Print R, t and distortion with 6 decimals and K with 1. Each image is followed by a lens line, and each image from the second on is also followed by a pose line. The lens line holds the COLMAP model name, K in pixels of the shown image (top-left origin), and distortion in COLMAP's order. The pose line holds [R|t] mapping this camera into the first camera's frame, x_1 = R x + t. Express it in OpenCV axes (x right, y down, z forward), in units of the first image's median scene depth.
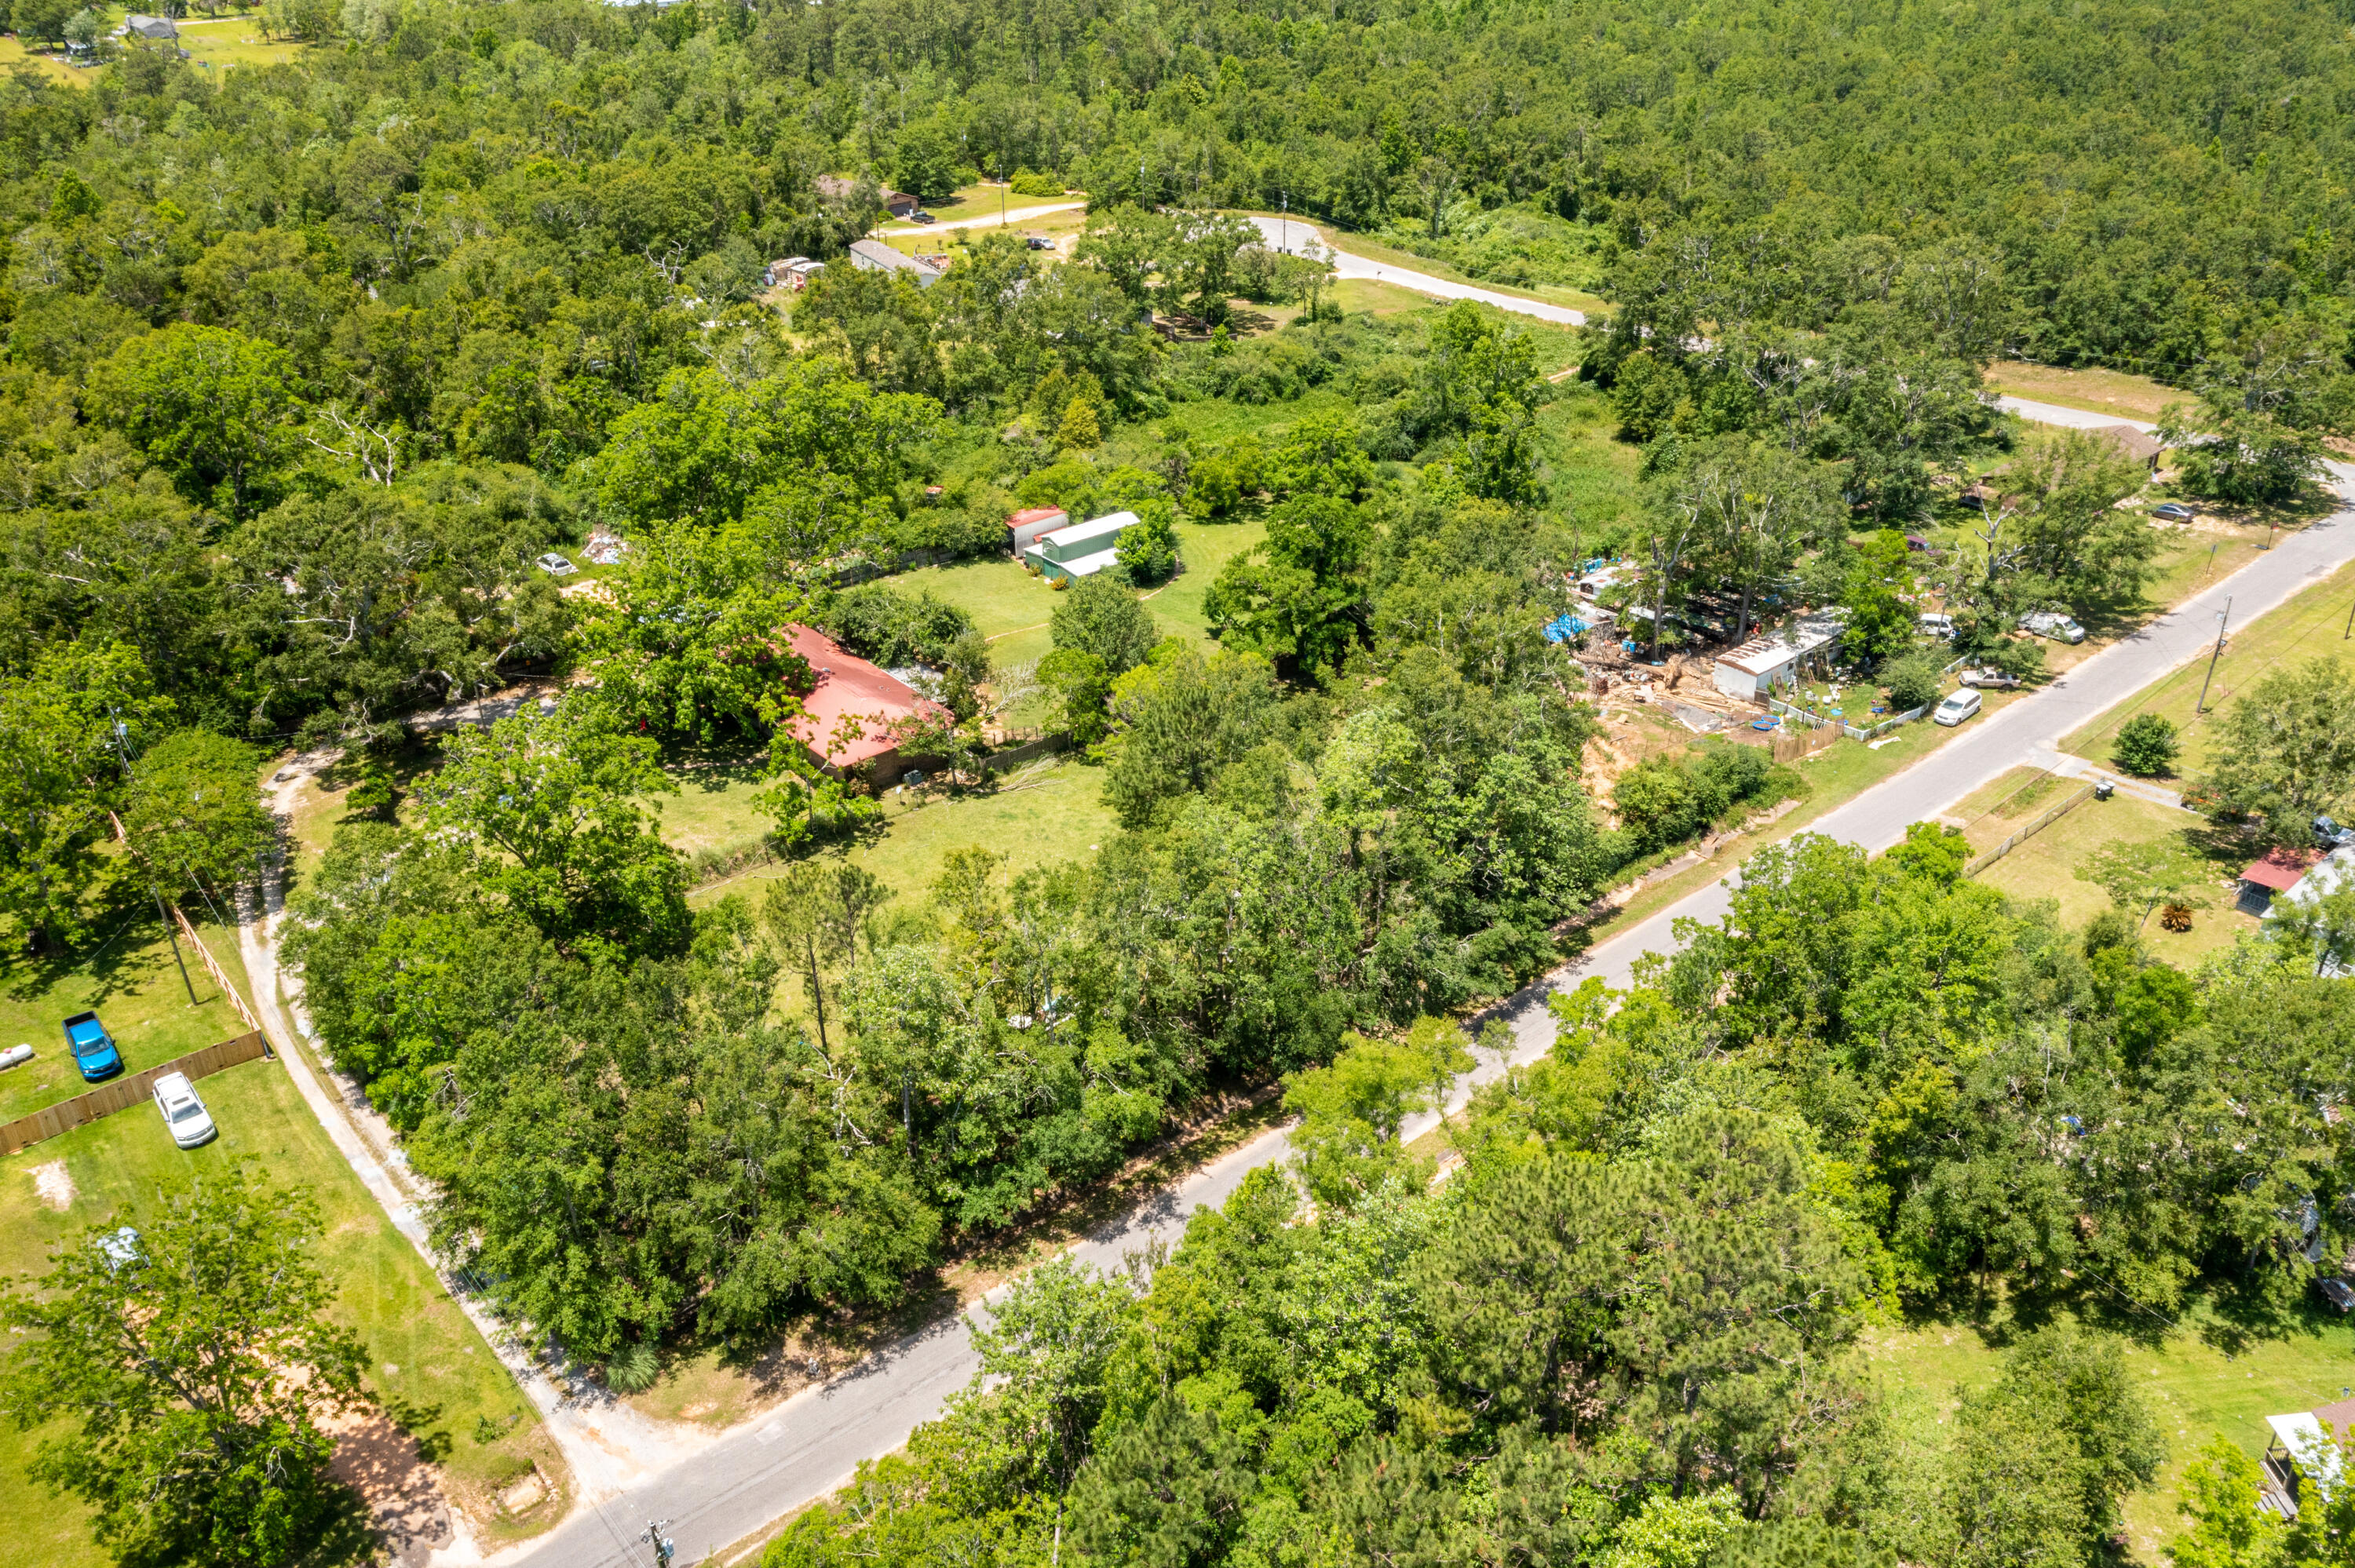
lens RADIAL K [[1896.2, 0, 1177.5], [0, 1896.2, 784.0], [0, 0, 1]] dist [-0.012004, 0.009536]
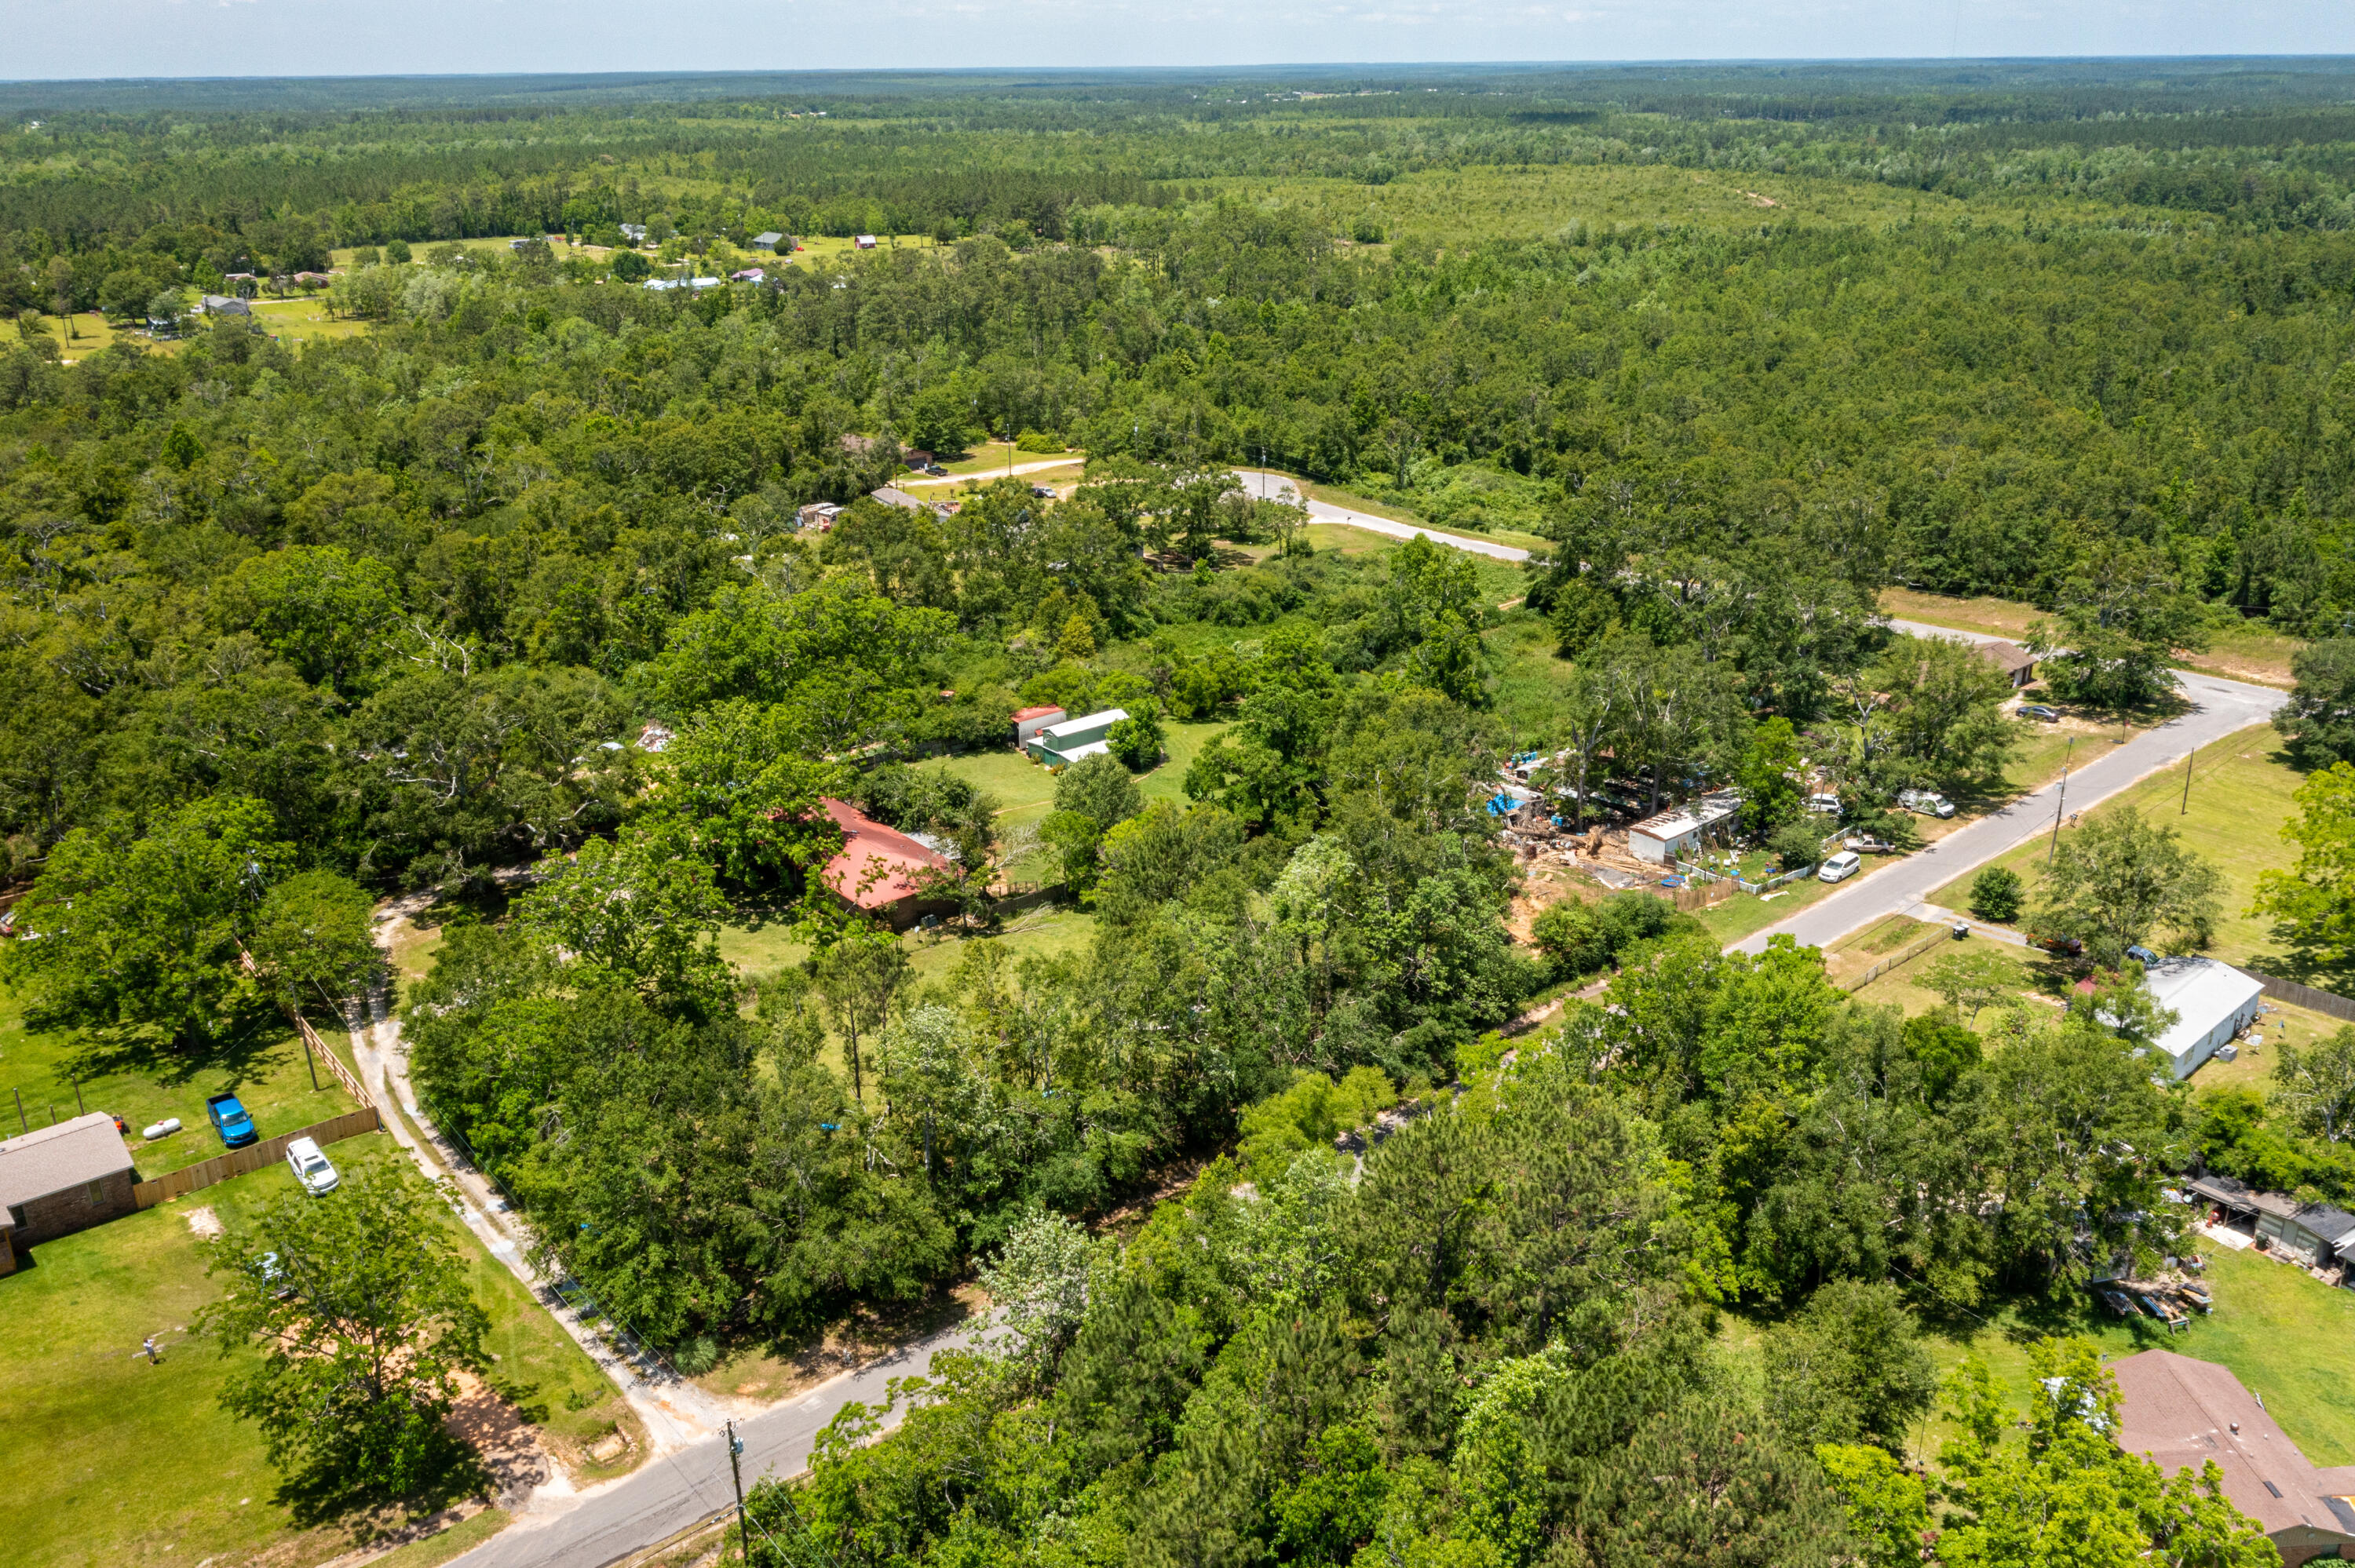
lens RADIAL K [[1896.2, 0, 1177.5], [0, 1896.2, 784.0], [0, 0, 1]] dist [-0.012004, 0.009536]
pose [[0.999995, 0.002455, 0.002048, 0.006943], [-0.002152, 0.990625, -0.136594, 0.056395], [-0.002364, 0.136589, 0.990625, -0.120697]]
